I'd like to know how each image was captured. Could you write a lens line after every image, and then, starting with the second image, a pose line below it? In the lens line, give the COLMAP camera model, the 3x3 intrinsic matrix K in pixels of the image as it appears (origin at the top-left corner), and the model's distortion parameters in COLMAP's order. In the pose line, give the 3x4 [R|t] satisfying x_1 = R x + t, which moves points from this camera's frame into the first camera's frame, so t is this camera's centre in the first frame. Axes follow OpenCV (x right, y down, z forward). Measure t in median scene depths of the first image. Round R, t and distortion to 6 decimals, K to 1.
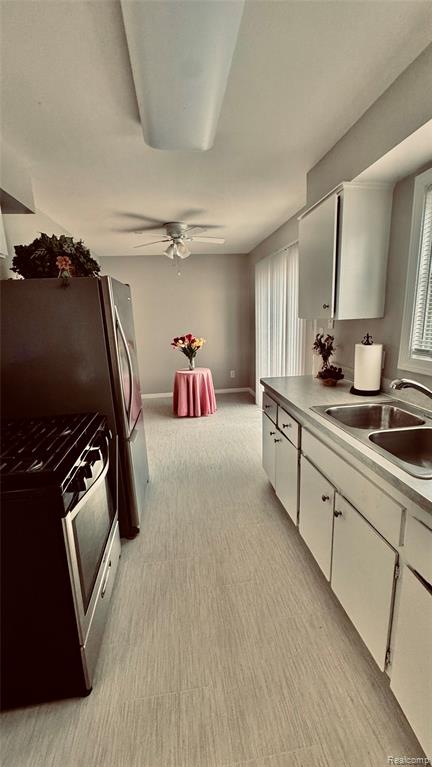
lens RADIAL K [[309.6, 0, 215.8], [0, 309.6, 381.7], [0, 0, 1]] dist [-0.000665, -0.000002]
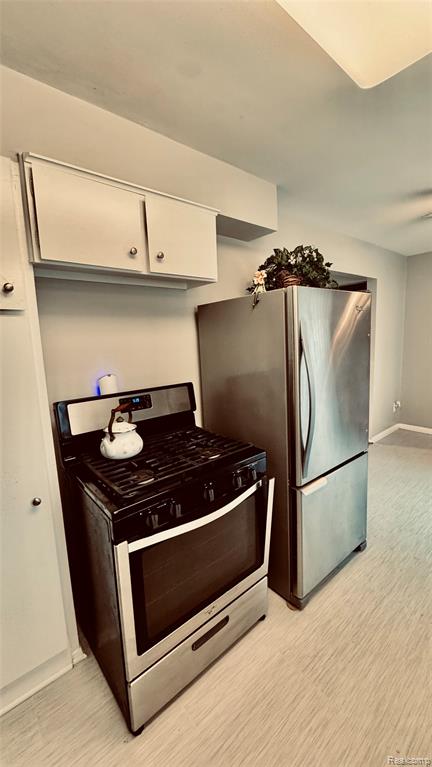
lens RADIAL K [[309.6, 0, 214.9], [0, 309.6, 381.0], [0, 0, 1]] dist [-0.000665, -0.000002]
pose [[0.536035, 0.130375, -0.834068, 0.248509], [-0.151789, 0.986786, 0.056695, -0.104019], [0.830437, 0.096212, 0.548741, 0.389166]]
